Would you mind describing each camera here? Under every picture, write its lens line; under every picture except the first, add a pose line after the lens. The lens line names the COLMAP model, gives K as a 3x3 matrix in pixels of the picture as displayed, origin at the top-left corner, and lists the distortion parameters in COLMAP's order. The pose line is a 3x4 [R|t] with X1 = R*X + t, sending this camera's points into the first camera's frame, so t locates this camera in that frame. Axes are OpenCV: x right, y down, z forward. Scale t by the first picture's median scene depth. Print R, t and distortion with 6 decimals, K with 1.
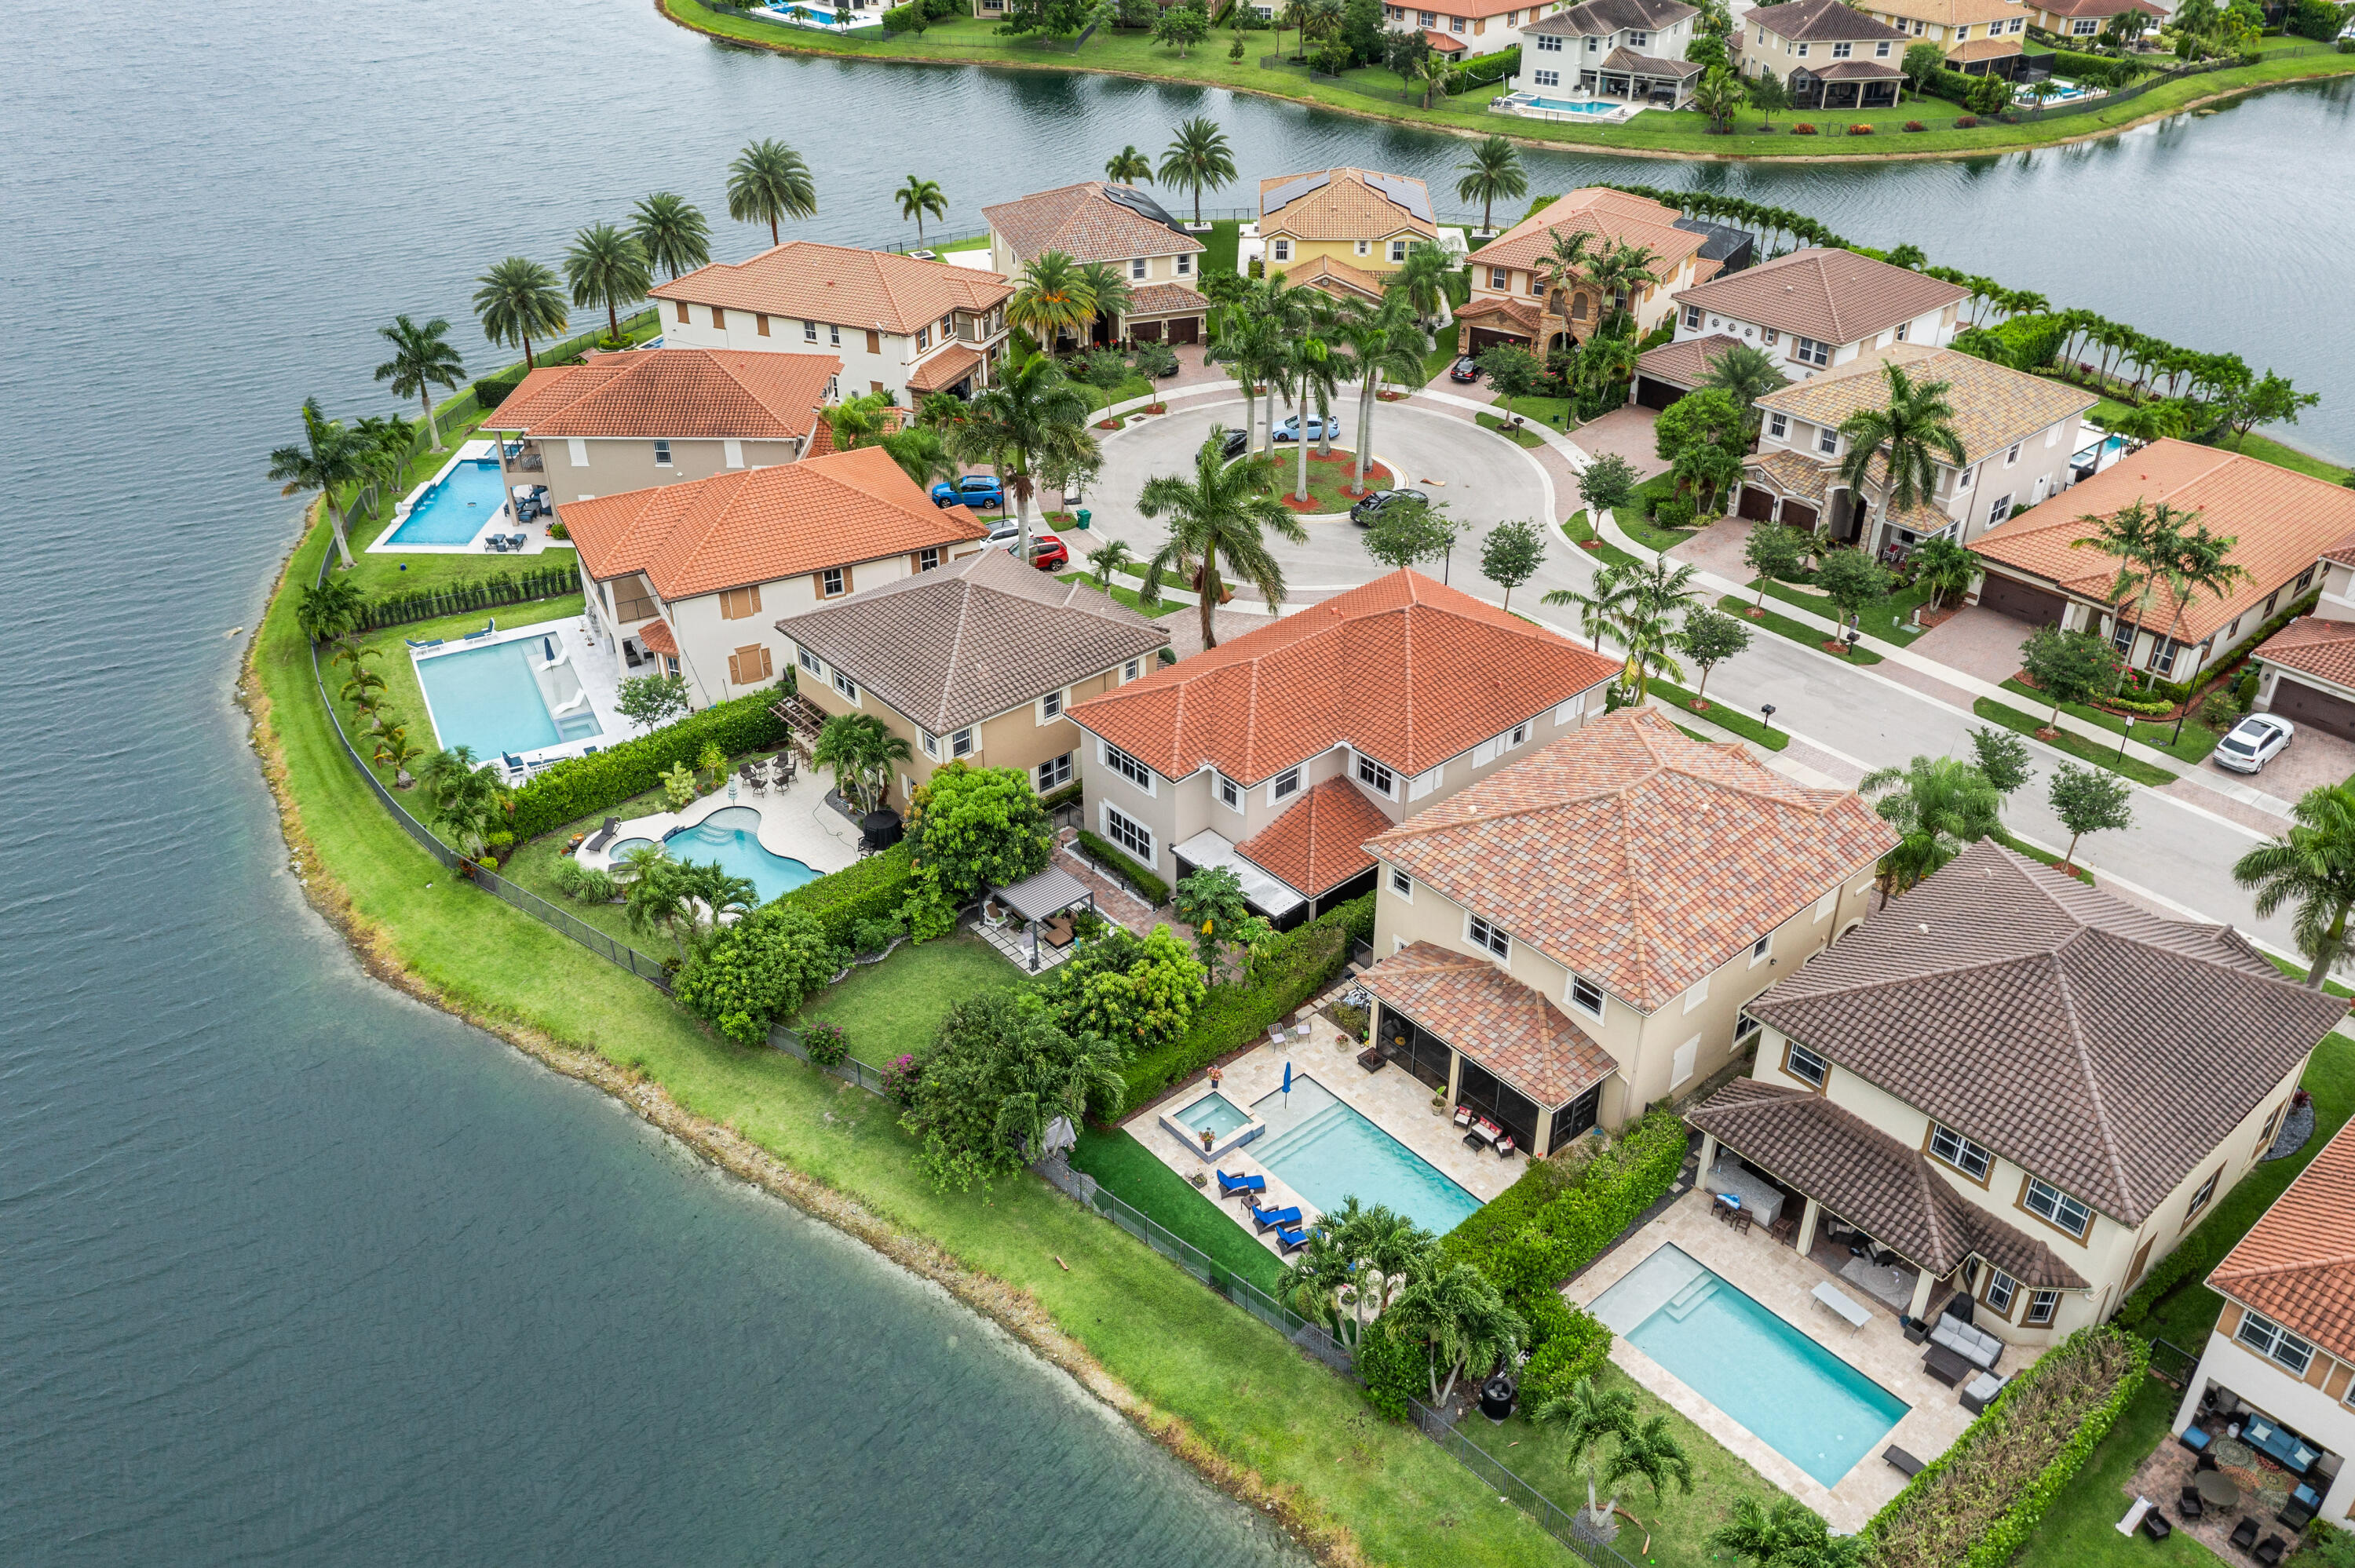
lens RADIAL K [[1872.1, 0, 1169.6], [0, 1872.1, 784.7], [0, 0, 1]] dist [-0.011840, 0.005341]
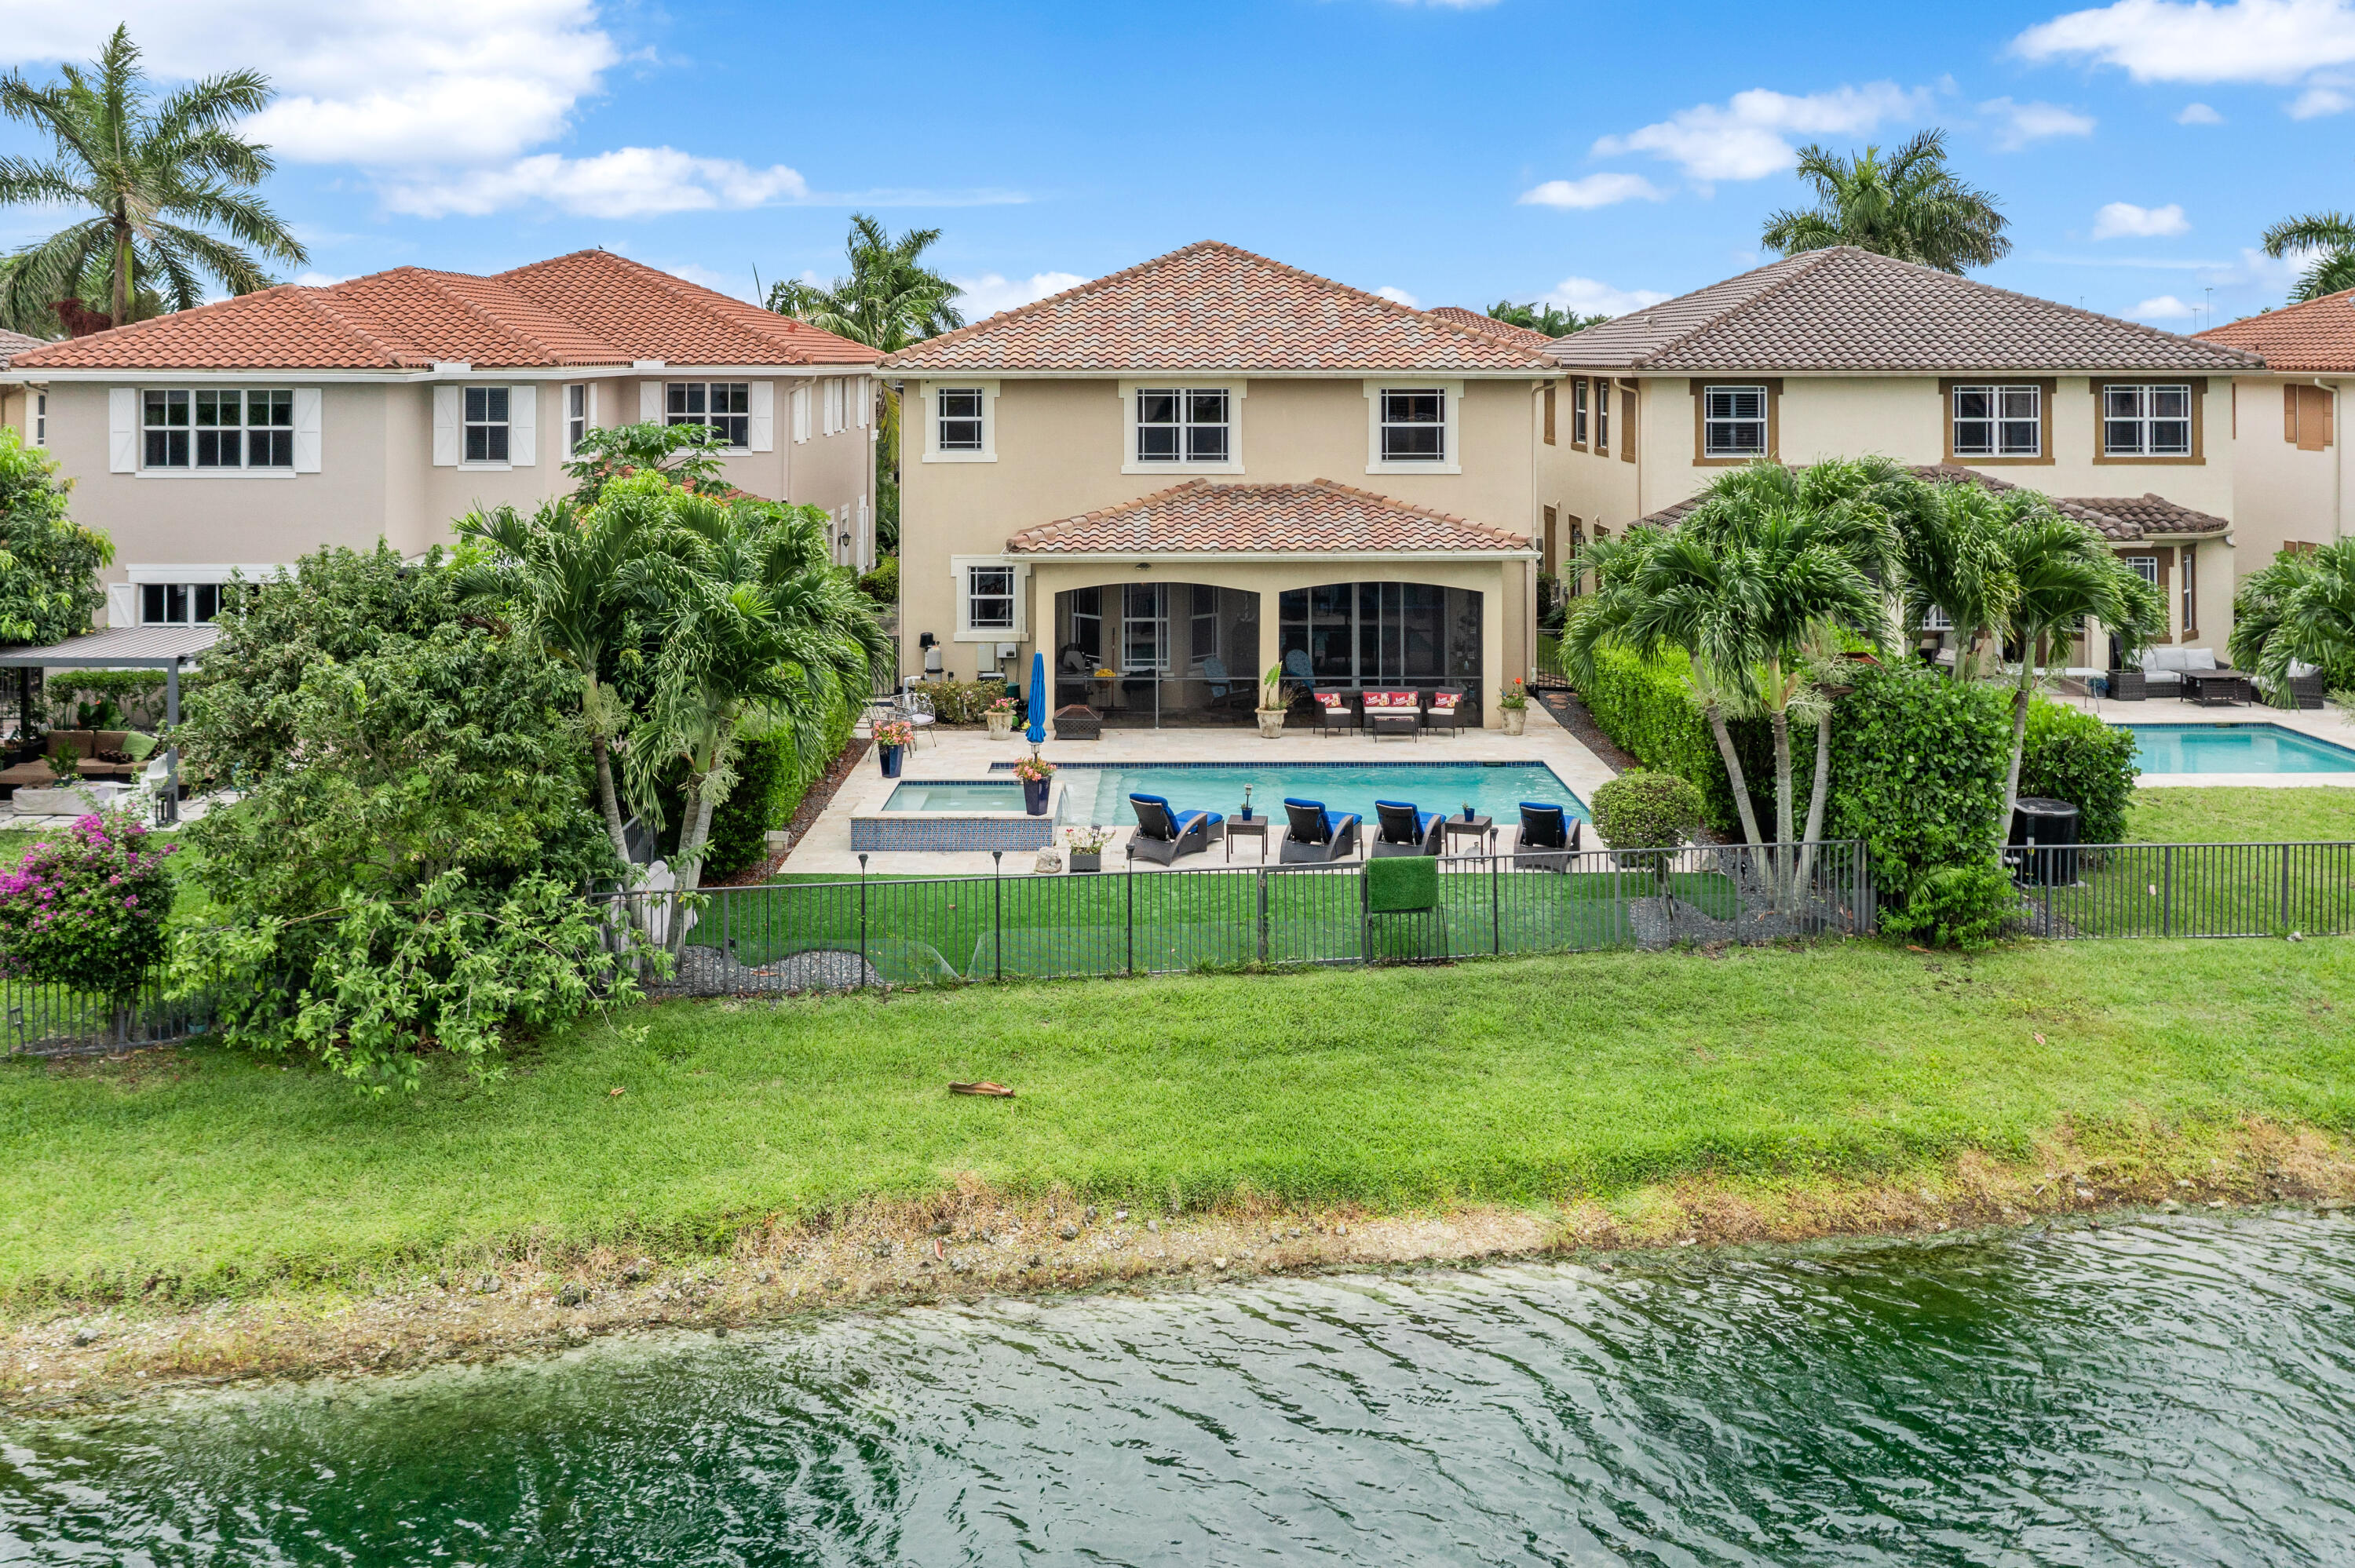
lens RADIAL K [[1972.0, 0, 1169.4], [0, 1972.0, 342.6], [0, 0, 1]] dist [-0.005604, -0.001735]
pose [[0.644744, 0.012381, 0.764299, -0.230434], [0.407531, 0.840349, -0.357397, 0.226401], [-0.646702, 0.541905, 0.536764, 0.595667]]
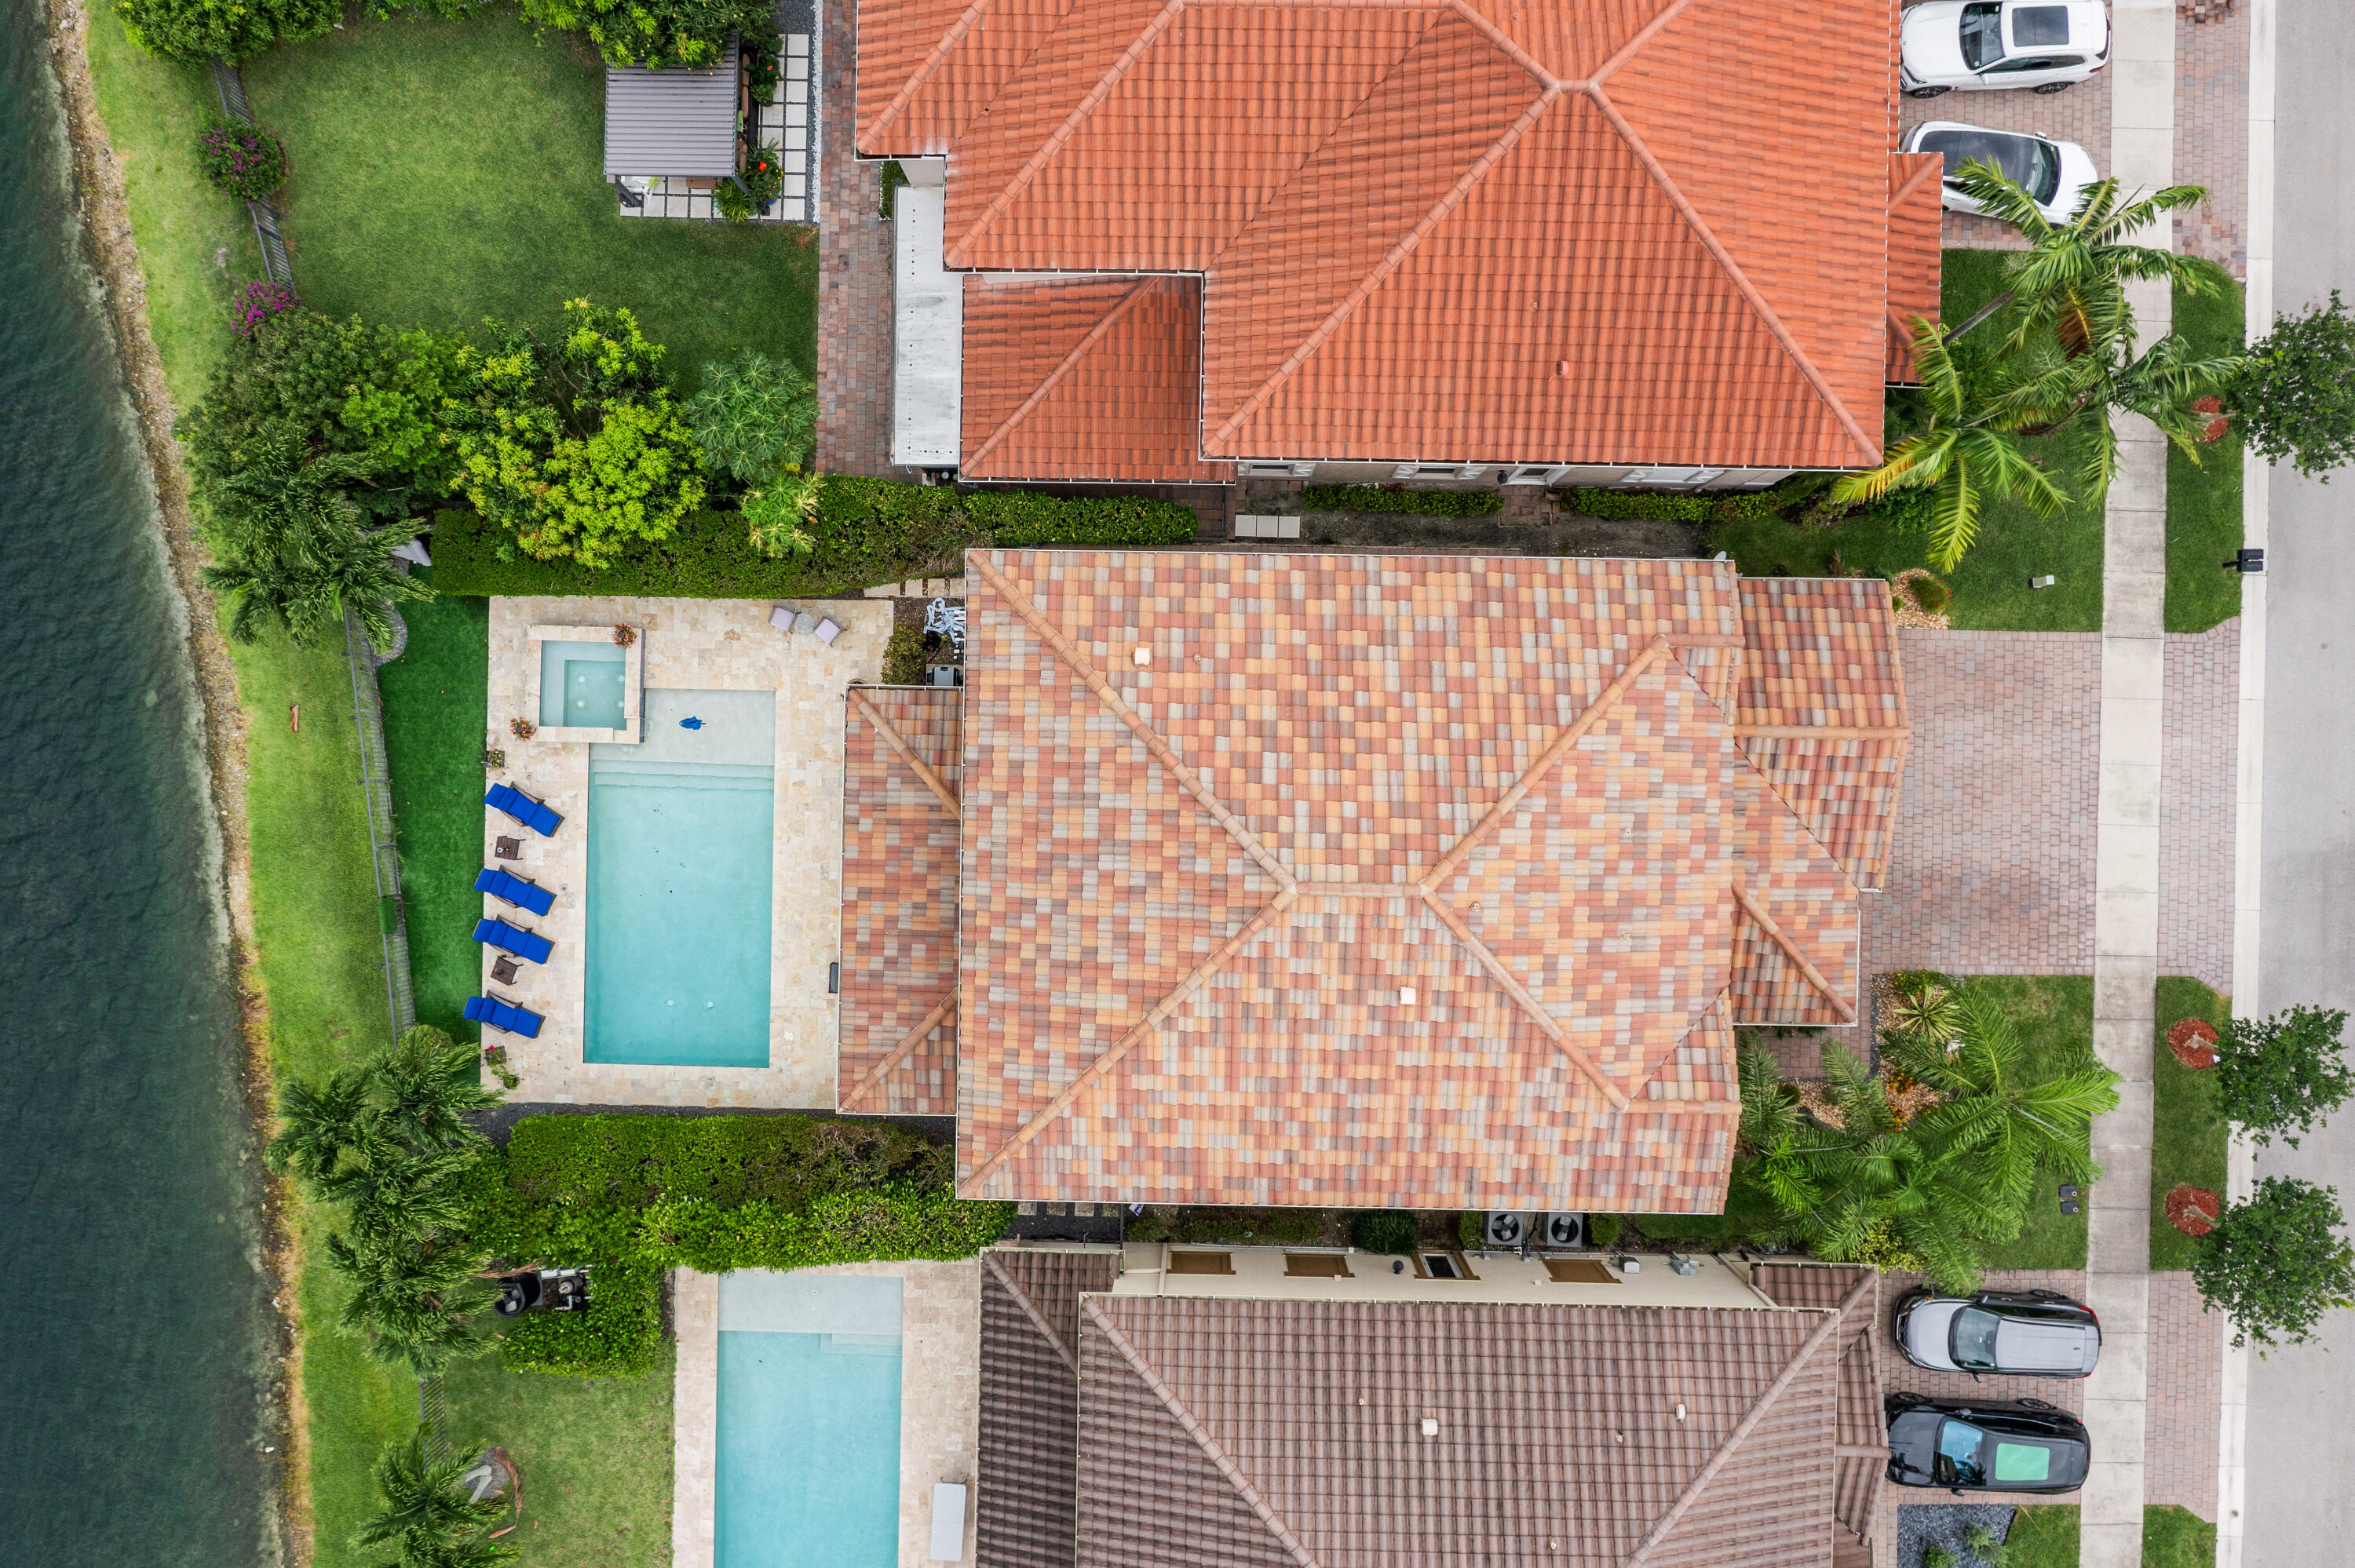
lens RADIAL K [[1872.1, 0, 1169.6], [0, 1872.1, 784.7], [0, 0, 1]] dist [-0.011840, 0.005341]
pose [[0.745779, 0.666170, -0.005572, 0.176809], [-0.344681, 0.393002, 0.852493, -0.384452], [0.570095, -0.633850, 0.522709, 0.640898]]
